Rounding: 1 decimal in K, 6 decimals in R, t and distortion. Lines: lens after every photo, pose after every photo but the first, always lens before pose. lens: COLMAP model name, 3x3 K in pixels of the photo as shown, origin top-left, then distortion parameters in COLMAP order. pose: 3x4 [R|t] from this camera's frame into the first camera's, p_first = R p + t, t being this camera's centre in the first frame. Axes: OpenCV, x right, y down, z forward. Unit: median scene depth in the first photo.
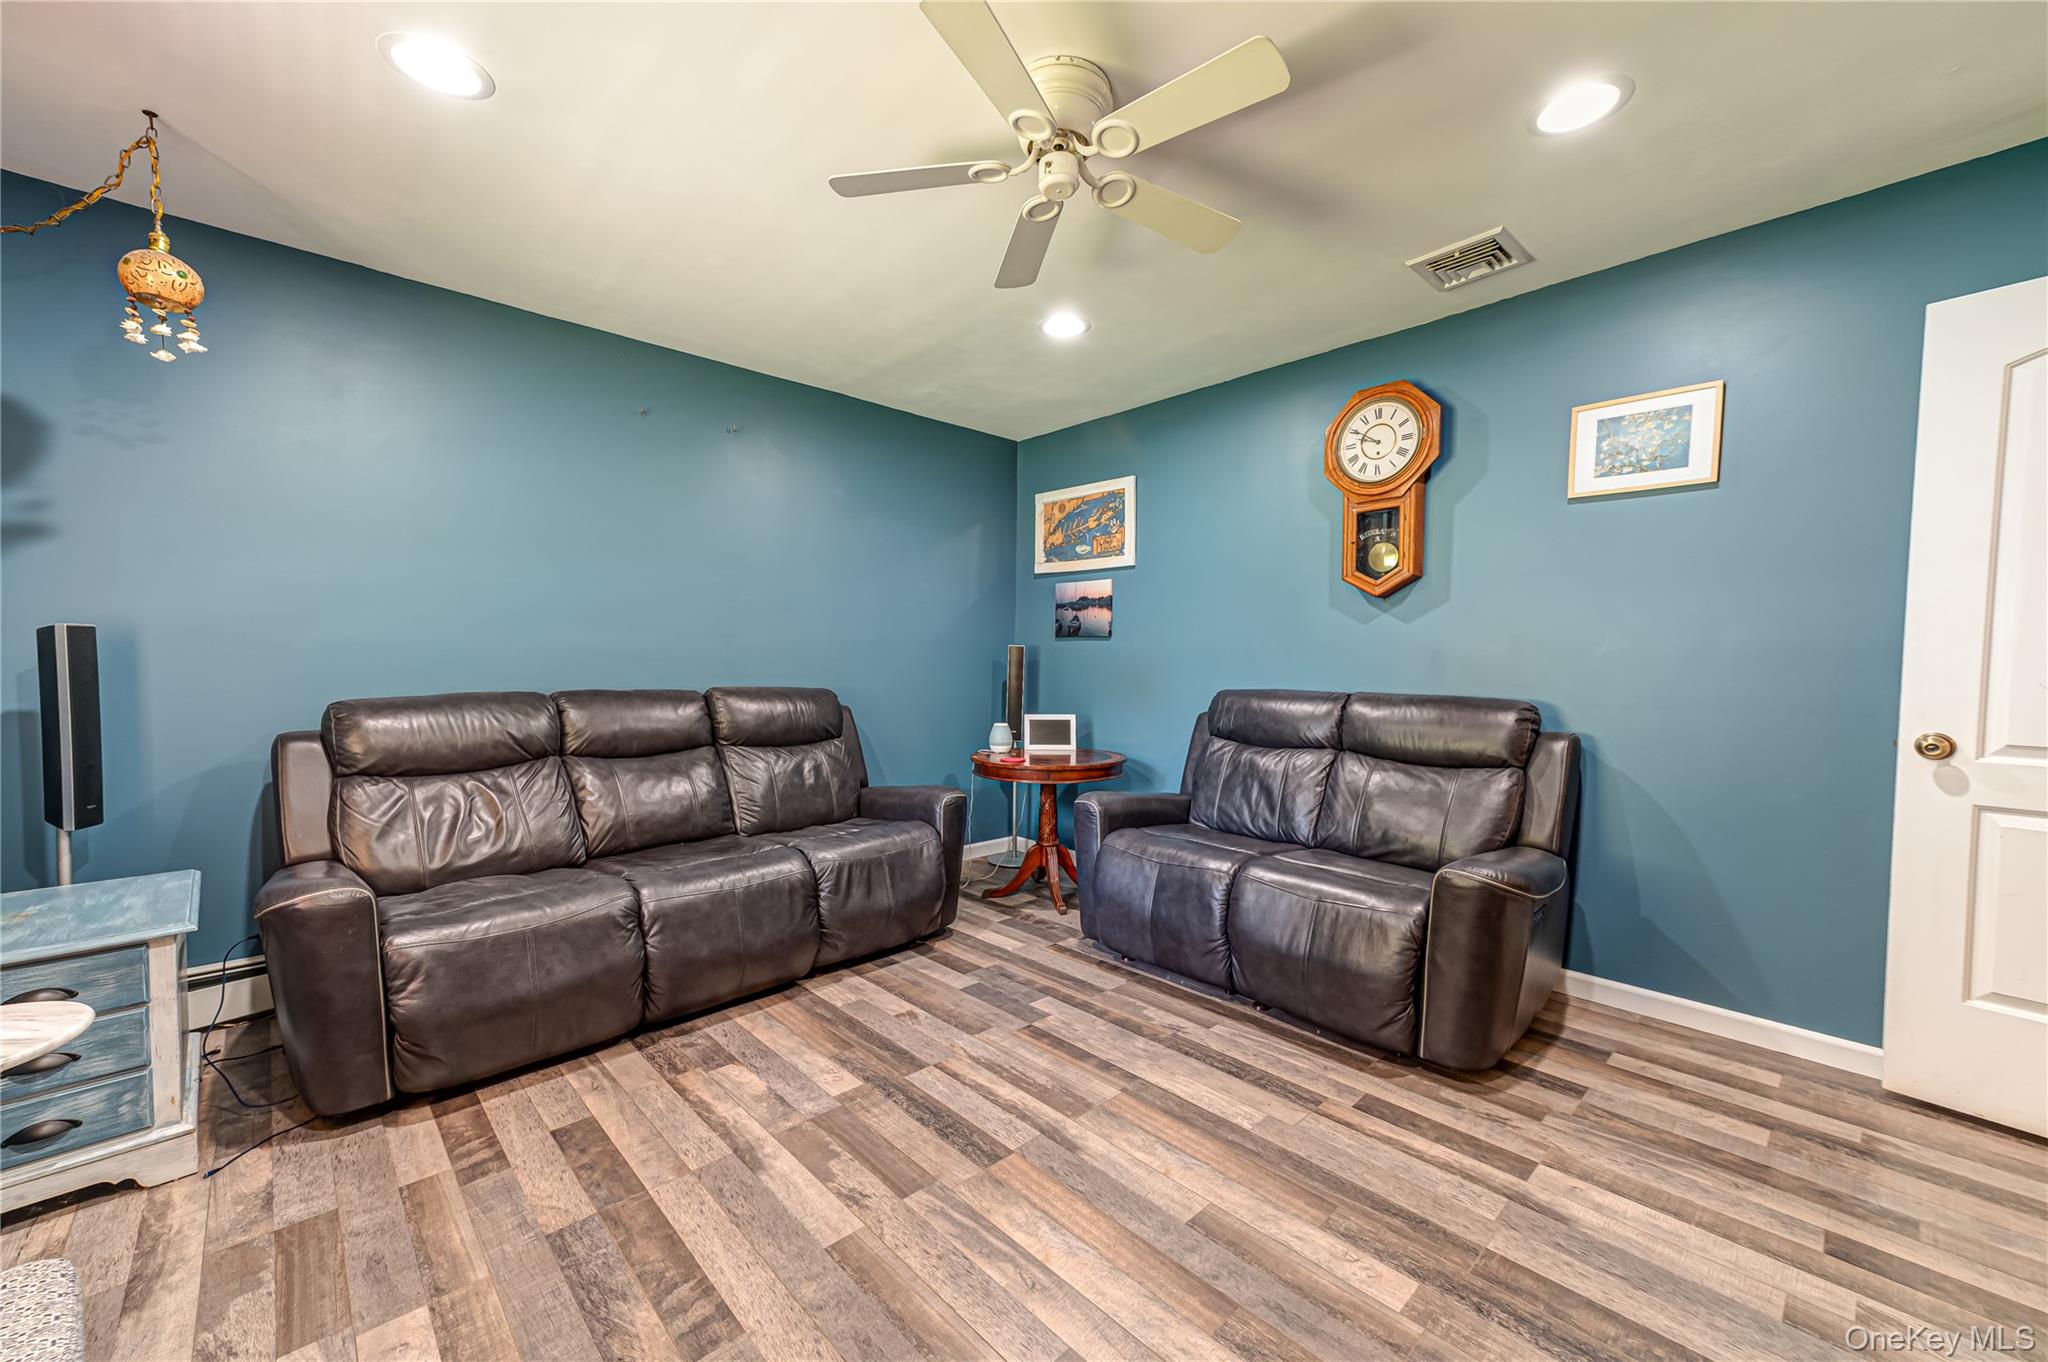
lens RADIAL K [[793.2, 0, 1010.8], [0, 793.2, 663.0], [0, 0, 1]] dist [0.007318, 0.000204]
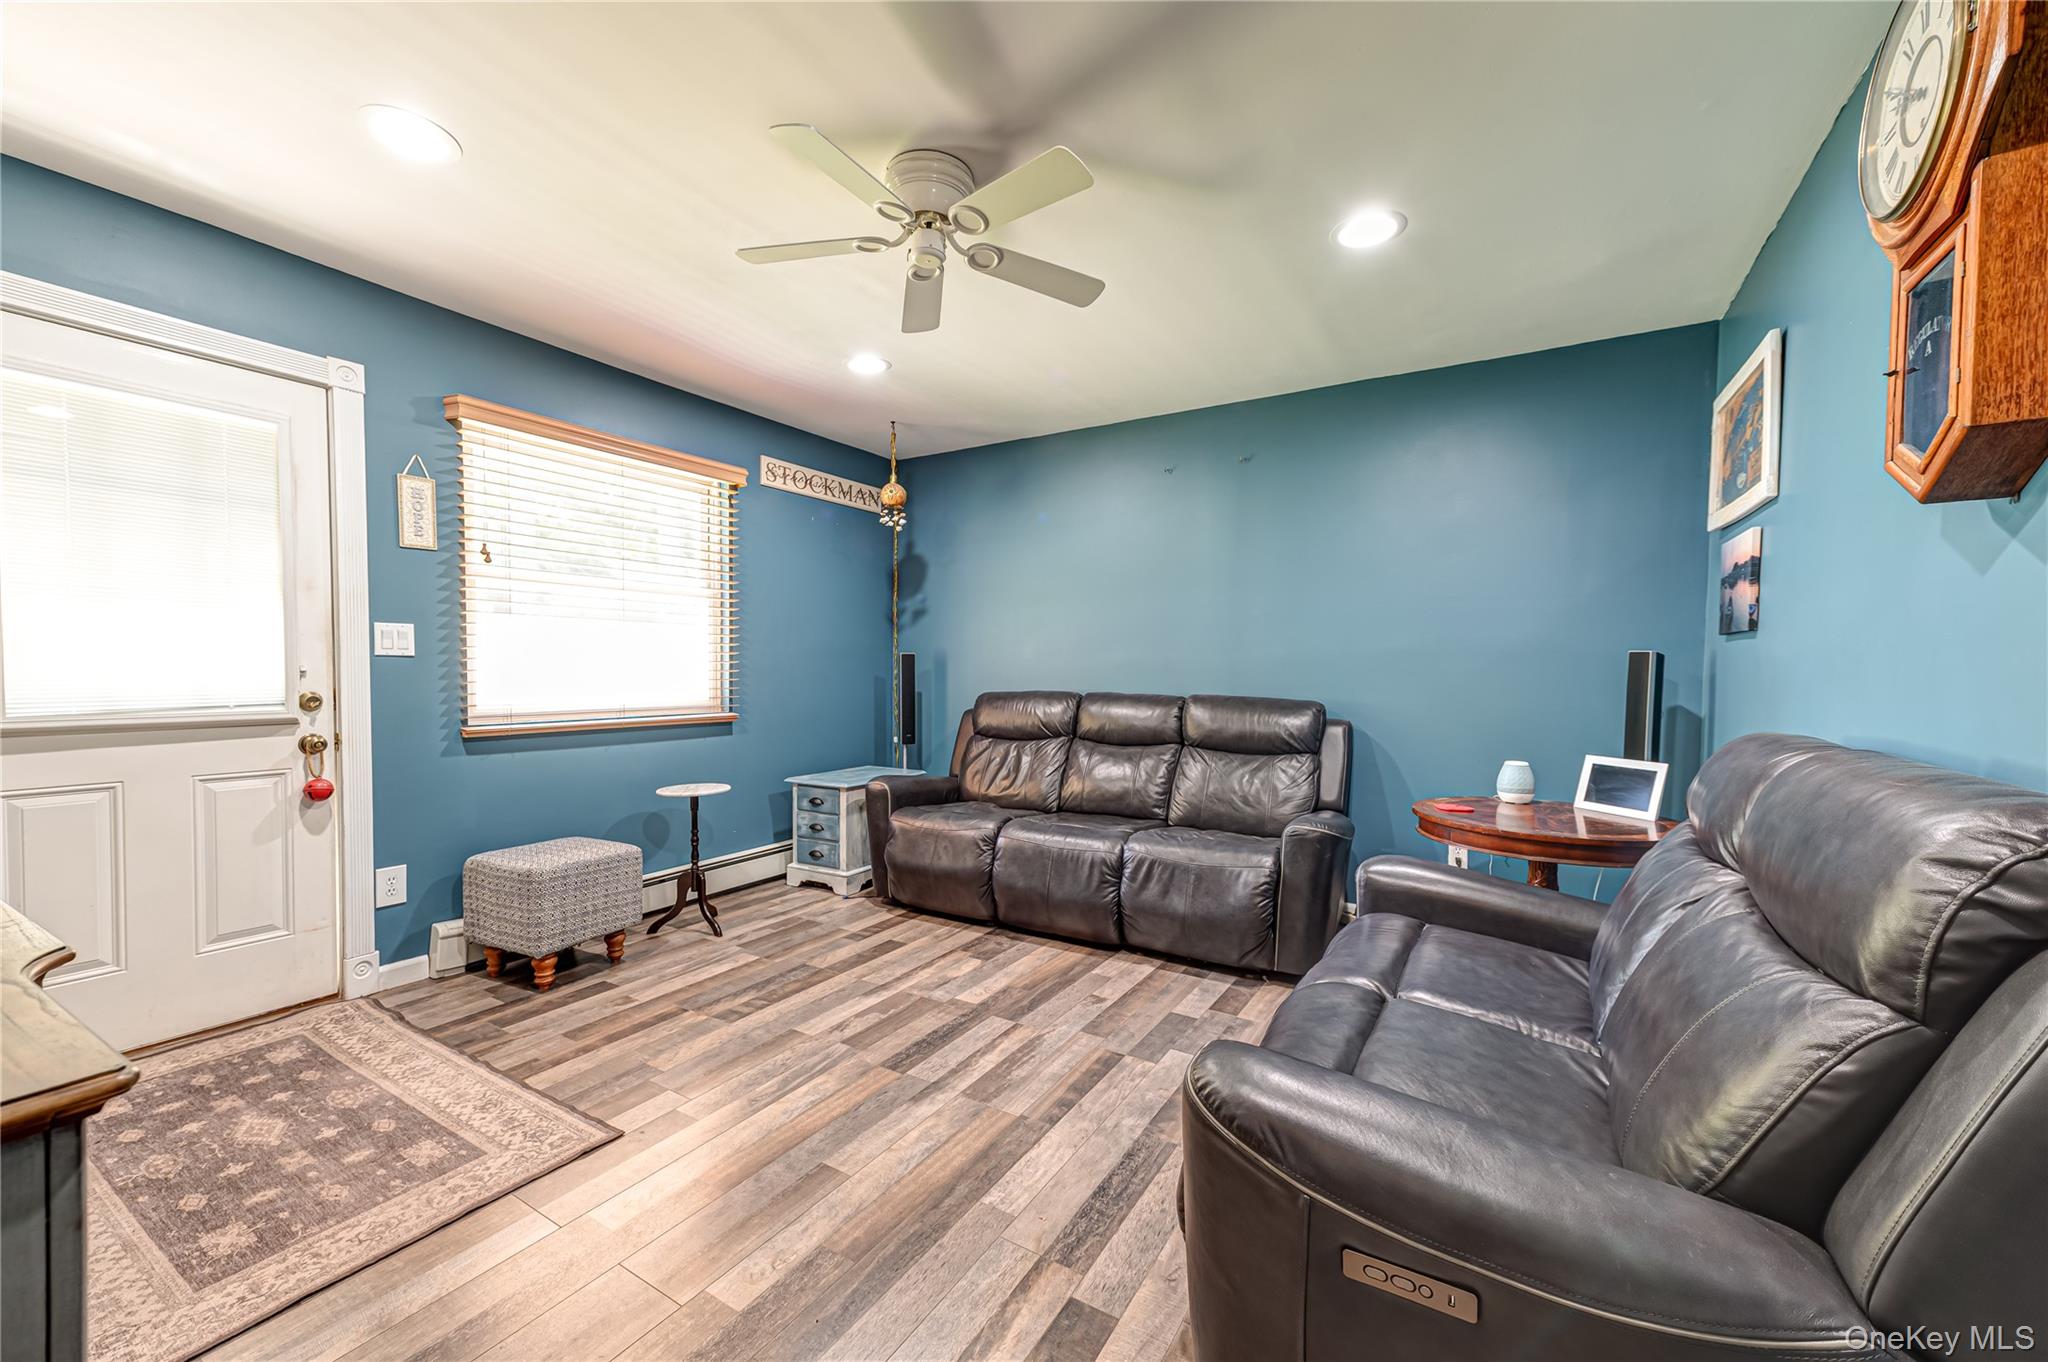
lens RADIAL K [[793.2, 0, 1017.1], [0, 793.2, 689.1], [0, 0, 1]] dist [0.007318, 0.000204]
pose [[0.271783, 0.027465, -0.961967, 0.991240], [-0.013308, 0.999604, 0.024780, -0.000171], [0.962267, 0.006067, 0.272041, 0.693767]]
